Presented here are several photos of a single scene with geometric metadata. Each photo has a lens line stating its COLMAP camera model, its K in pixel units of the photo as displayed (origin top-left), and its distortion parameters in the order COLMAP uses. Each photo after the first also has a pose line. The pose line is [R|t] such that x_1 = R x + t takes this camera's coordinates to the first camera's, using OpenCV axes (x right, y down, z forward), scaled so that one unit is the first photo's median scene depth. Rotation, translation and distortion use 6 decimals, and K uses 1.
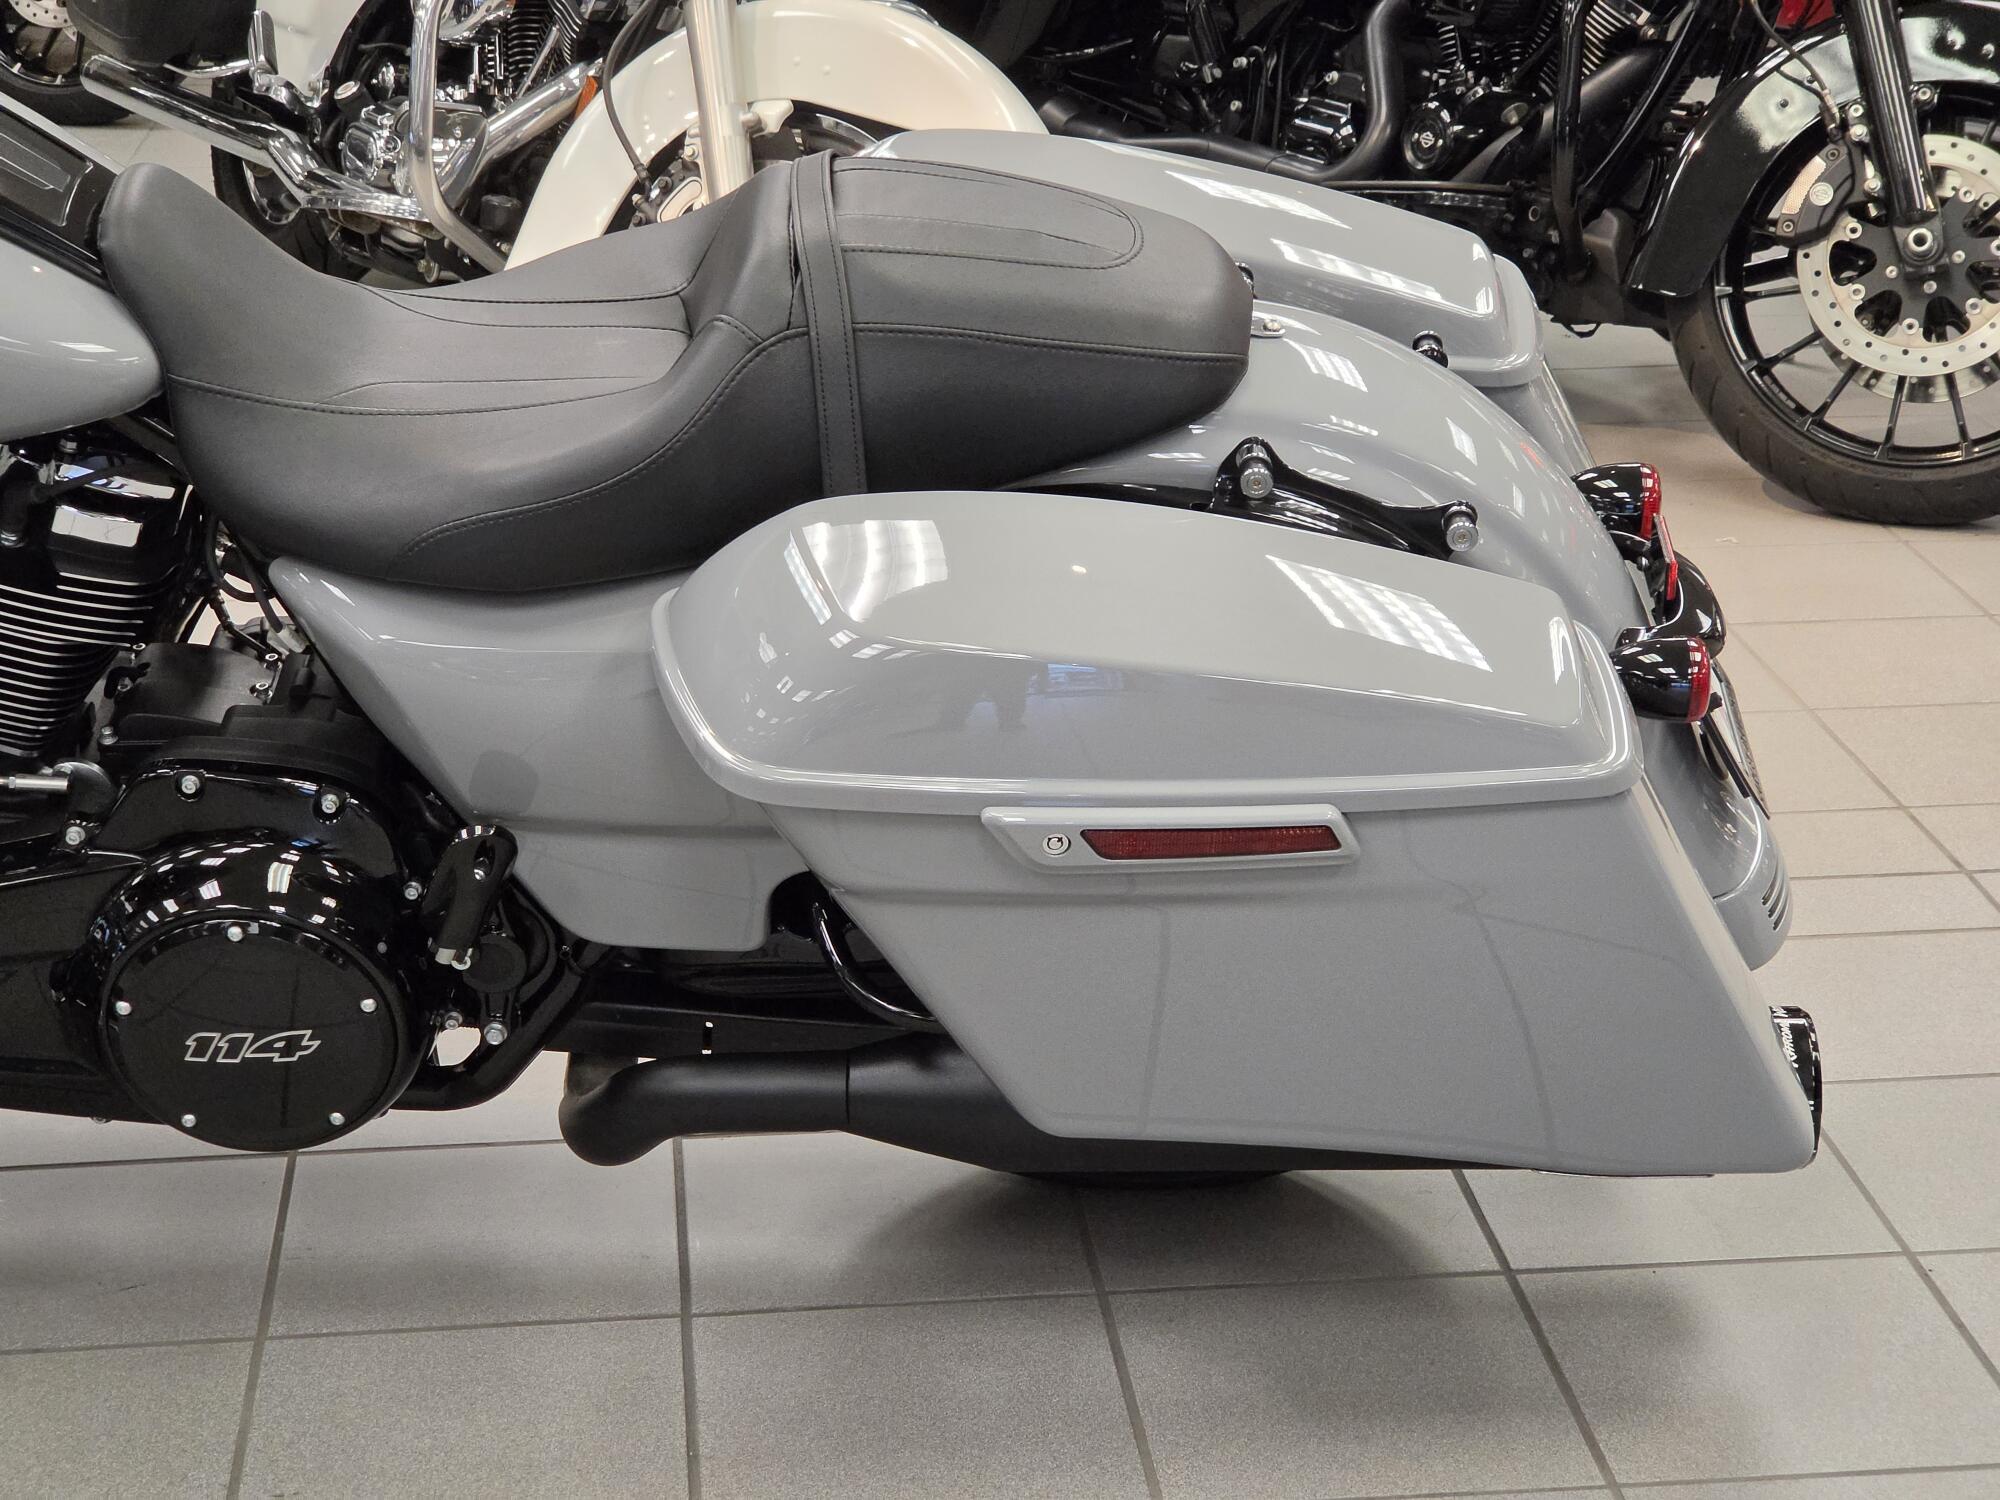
lens RADIAL K [[4016.6, 0, 959.5], [0, 4016.6, 753.9], [0, 0, 1]] dist [-0.093983, 1.806622]
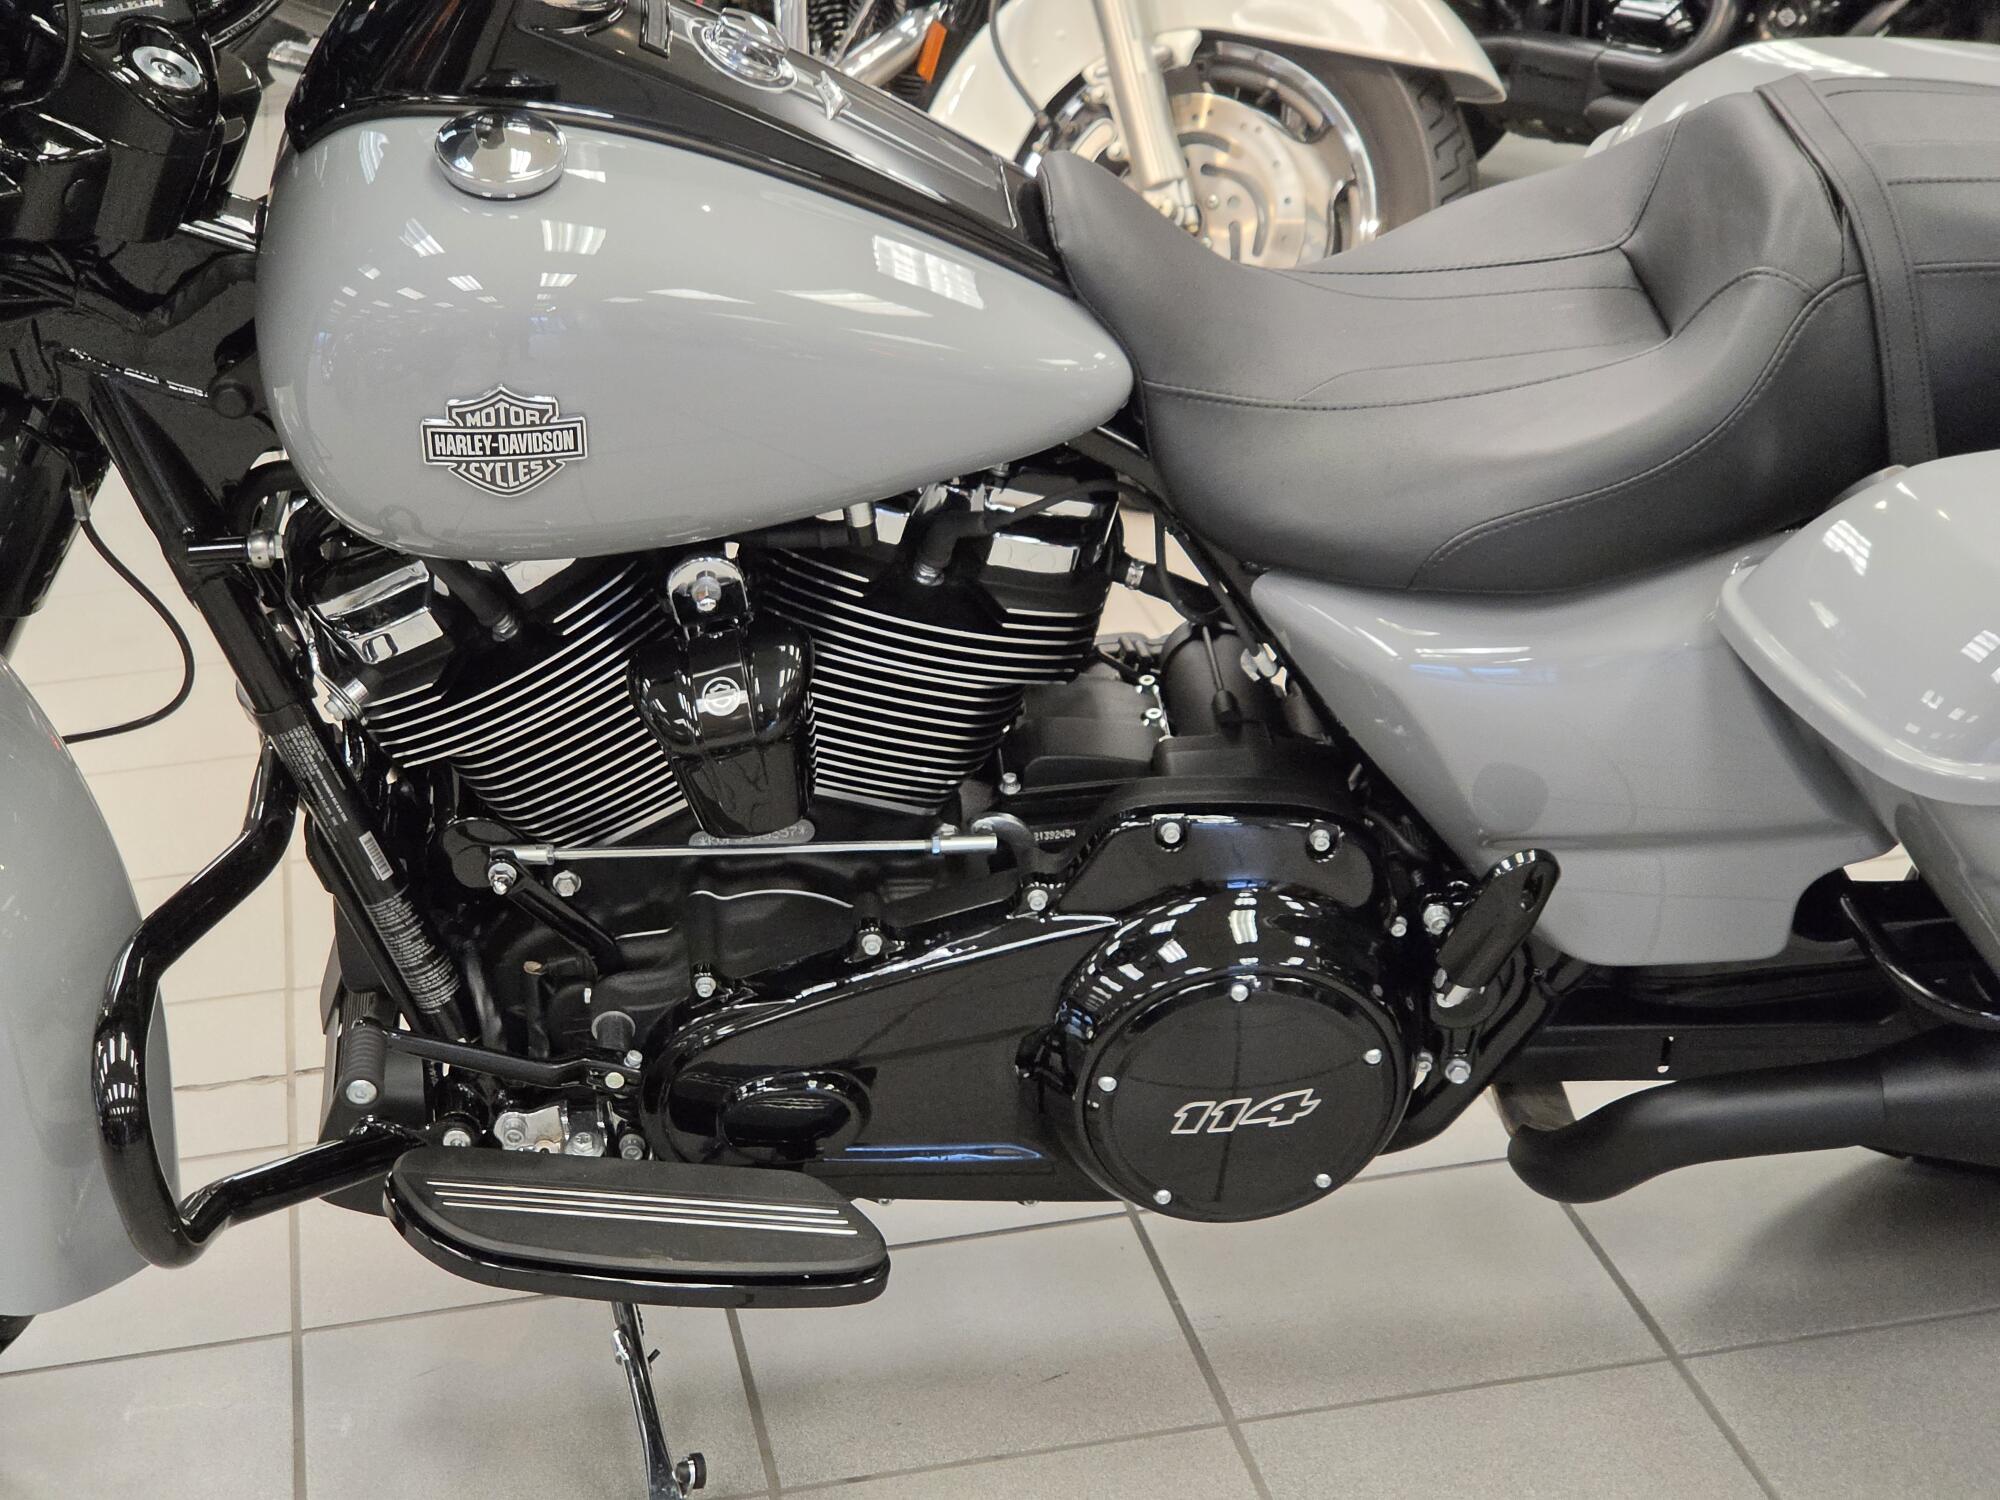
lens RADIAL K [[4067.2, 0, 928.2], [0, 4067.2, 752.1], [0, 0, 1]] dist [-0.118689, 1.961833]
pose [[0.994899, -0.086894, 0.051242, -0.288473], [0.085879, 0.996070, 0.021680, -0.034633], [-0.052924, -0.017169, 0.998451, 0.085731]]
